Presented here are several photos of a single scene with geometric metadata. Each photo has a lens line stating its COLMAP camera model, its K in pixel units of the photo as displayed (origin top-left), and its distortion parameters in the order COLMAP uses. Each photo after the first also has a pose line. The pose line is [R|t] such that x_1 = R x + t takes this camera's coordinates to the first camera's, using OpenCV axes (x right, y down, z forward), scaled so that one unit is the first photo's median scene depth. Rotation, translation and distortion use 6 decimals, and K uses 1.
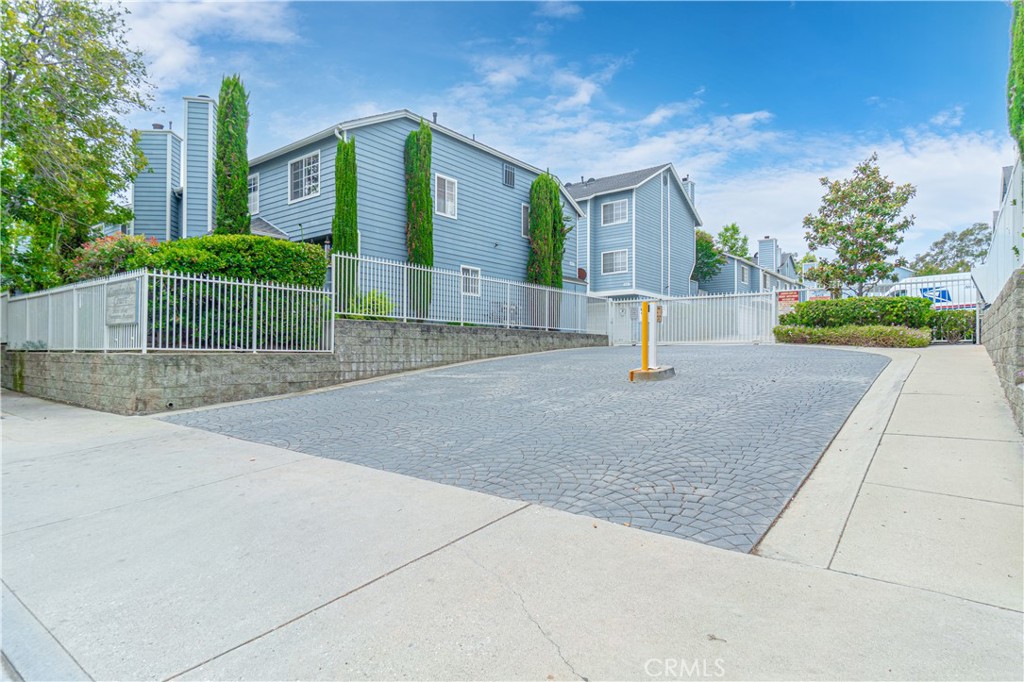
lens RADIAL K [[587.5, 0, 510.9], [0, 587.5, 354.8], [0, 0, 1]] dist [-0.001114, 0.000240]
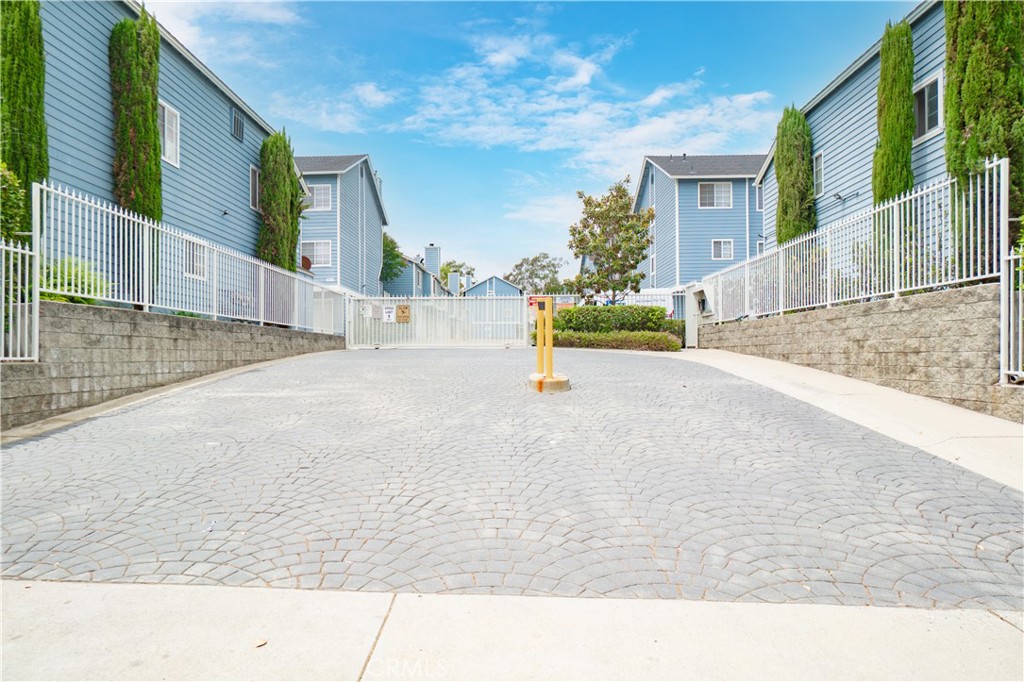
lens RADIAL K [[587.5, 0, 510.9], [0, 587.5, 354.8], [0, 0, 1]] dist [-0.001114, 0.000240]
pose [[0.810185, -0.004126, 0.586160, -0.194844], [0.006680, 0.999975, -0.002195, -0.004037], [-0.586136, 0.005694, 0.810193, 0.213525]]
